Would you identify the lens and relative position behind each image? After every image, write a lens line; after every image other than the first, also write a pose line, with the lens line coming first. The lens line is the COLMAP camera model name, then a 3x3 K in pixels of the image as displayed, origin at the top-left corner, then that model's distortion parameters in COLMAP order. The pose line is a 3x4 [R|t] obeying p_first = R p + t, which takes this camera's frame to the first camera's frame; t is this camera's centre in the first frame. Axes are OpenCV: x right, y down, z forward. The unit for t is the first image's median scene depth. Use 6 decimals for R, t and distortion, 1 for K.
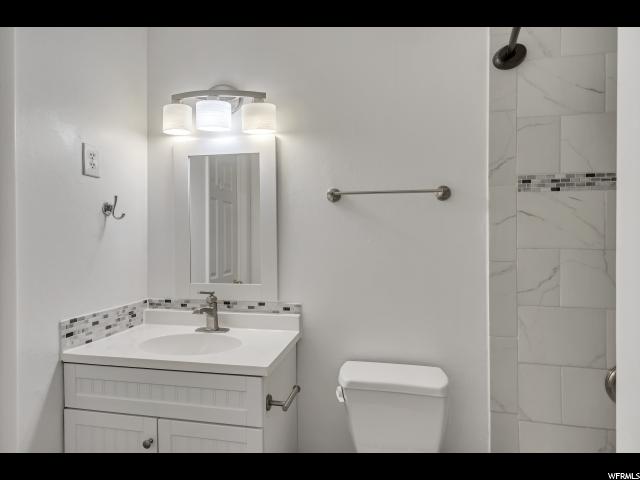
lens RADIAL K [[347.6, 0, 320.1], [0, 347.6, 237.2], [0, 0, 1]] dist [0.022983, -0.008261]
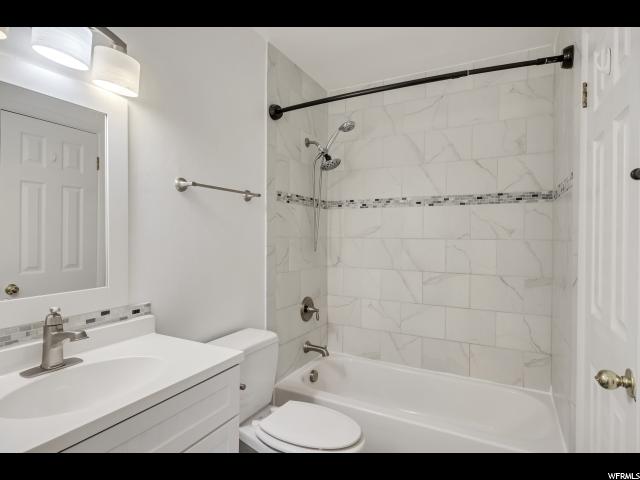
lens RADIAL K [[347.6, 0, 320.0], [0, 347.6, 239.8], [0, 0, 1]] dist [0.022983, -0.008261]
pose [[0.287546, -0.011570, 0.957697, -0.823285], [-0.009126, 0.999849, 0.014819, 0.017588], [-0.957723, -0.013001, 0.287397, 0.355738]]
